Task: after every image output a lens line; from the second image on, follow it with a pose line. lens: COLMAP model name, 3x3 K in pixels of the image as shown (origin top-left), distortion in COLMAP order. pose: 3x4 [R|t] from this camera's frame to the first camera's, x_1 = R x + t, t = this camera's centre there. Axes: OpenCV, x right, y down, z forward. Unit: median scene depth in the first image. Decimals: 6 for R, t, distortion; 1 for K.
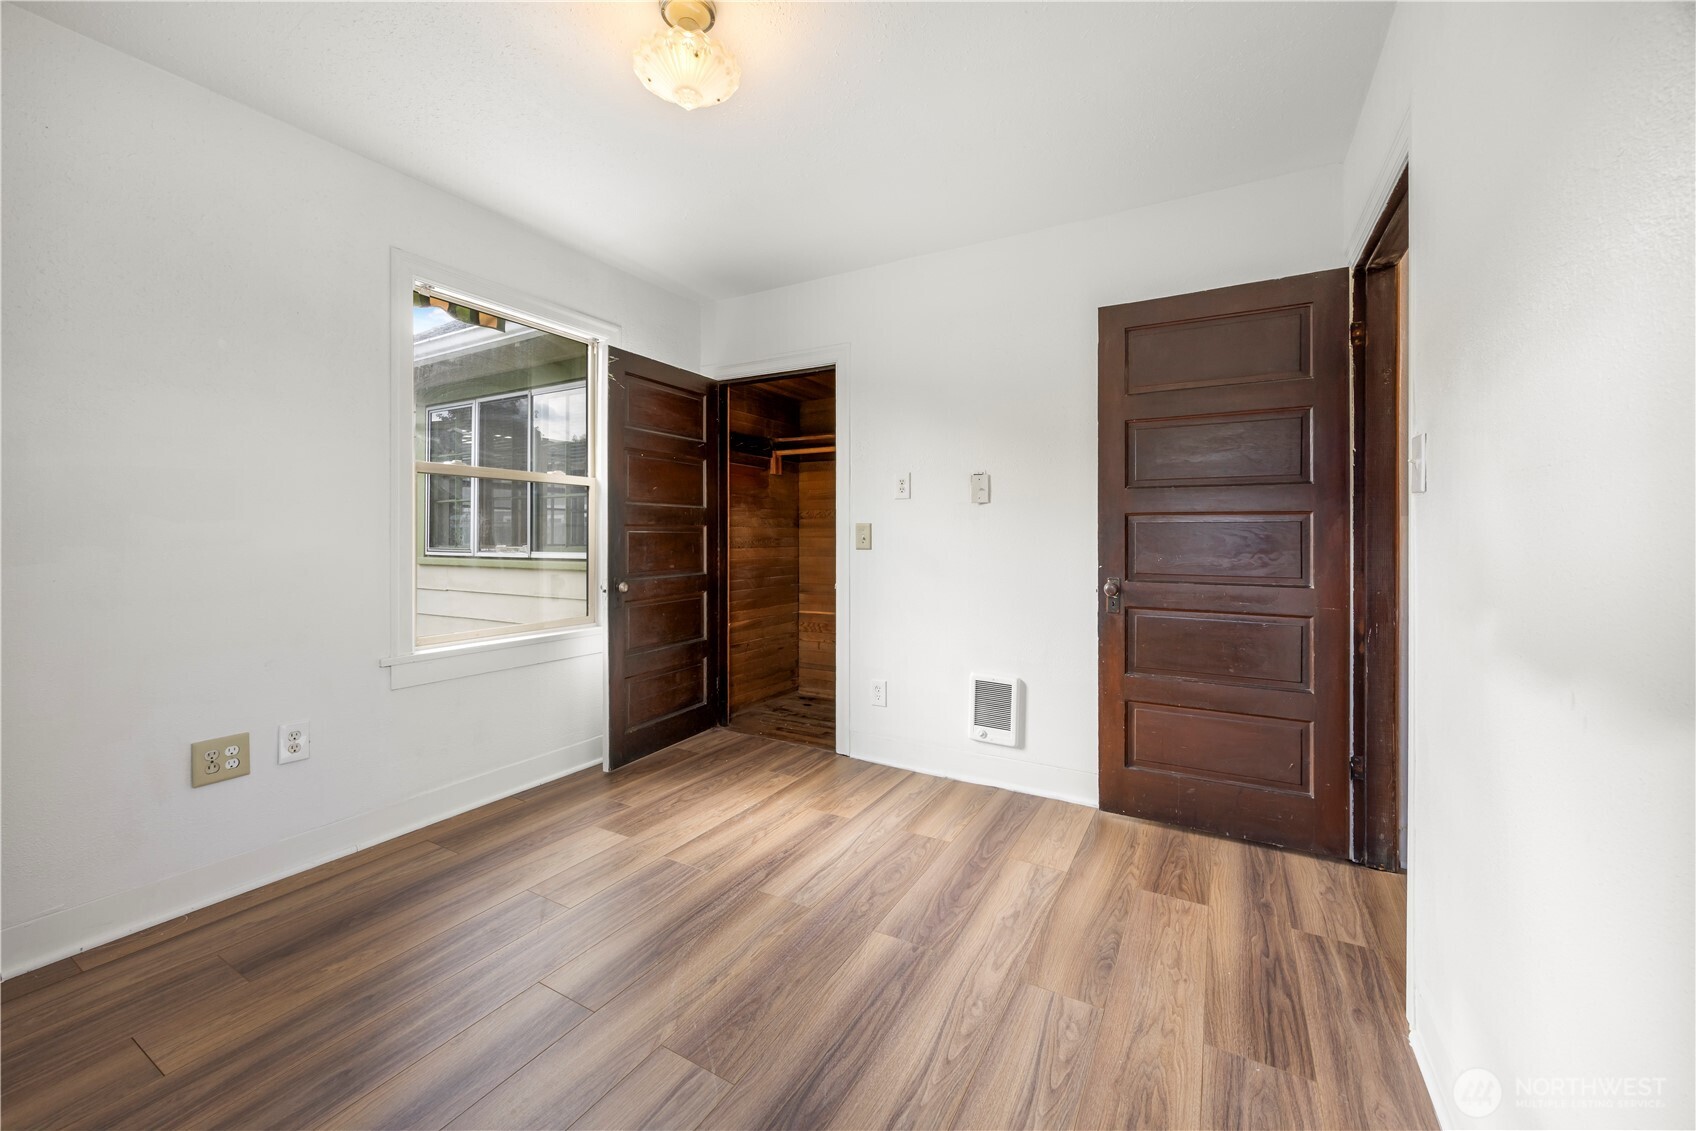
lens RADIAL K [[653.5, 0, 845.4], [0, 653.5, 536.2], [0, 0, 1]] dist [-0.002144, -0.000175]
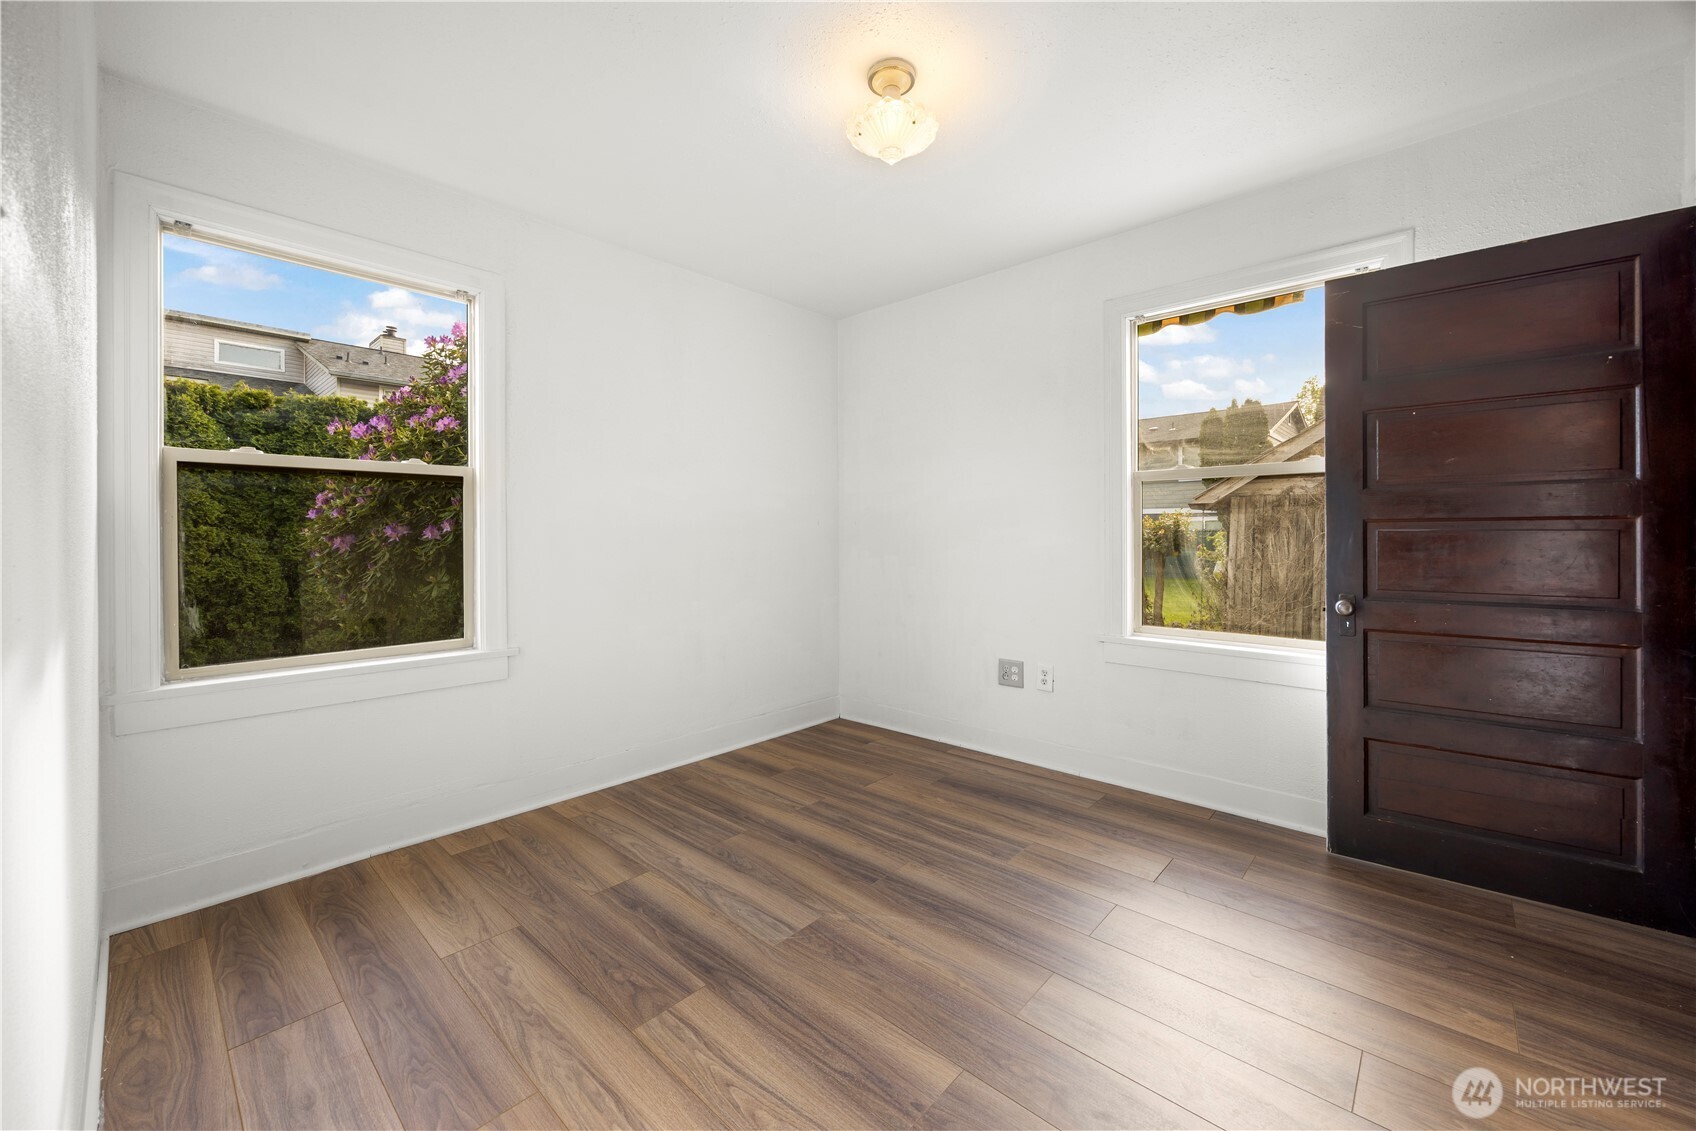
lens RADIAL K [[653.5, 0, 856.0], [0, 653.5, 537.3], [0, 0, 1]] dist [-0.002144, -0.000175]
pose [[-0.203944, 0.000885, -0.978982, 0.819820], [0.001109, 0.999999, 0.000673, -0.000285], [0.978982, -0.000948, -0.203945, 1.069420]]
